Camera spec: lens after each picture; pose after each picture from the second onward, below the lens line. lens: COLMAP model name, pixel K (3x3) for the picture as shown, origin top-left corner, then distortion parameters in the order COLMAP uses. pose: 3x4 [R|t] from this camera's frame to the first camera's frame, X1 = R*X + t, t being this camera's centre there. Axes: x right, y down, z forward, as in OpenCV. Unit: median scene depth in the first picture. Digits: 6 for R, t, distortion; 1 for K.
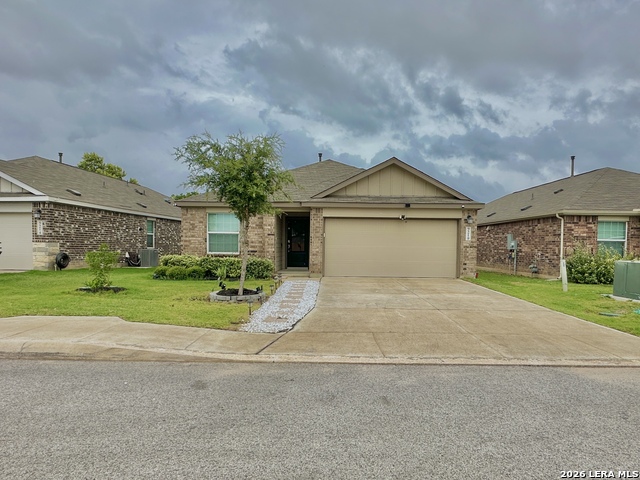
lens RADIAL K [[378.4, 0, 319.9], [0, 378.4, 243.0], [0, 0, 1]] dist [-0.003841, -0.000141]
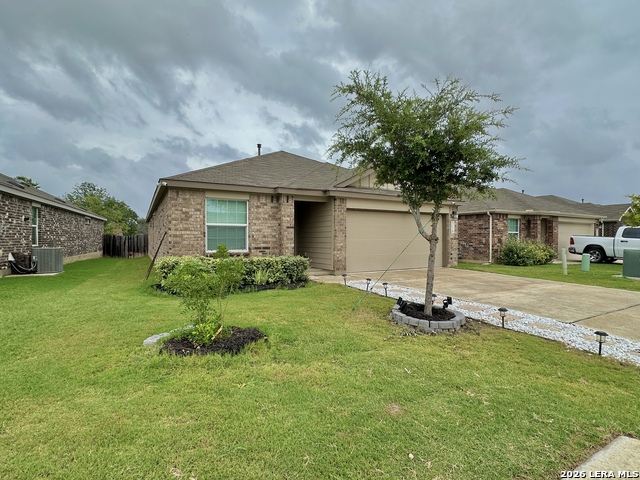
lens RADIAL K [[311.5, 0, 320.8], [0, 311.5, 237.4], [0, 0, 1]] dist [0.002789, 0.000143]
pose [[0.882318, -0.011469, 0.470513, -0.377716], [0.007329, 0.999917, 0.010631, -0.006448], [-0.470596, -0.005932, 0.882329, 0.342357]]
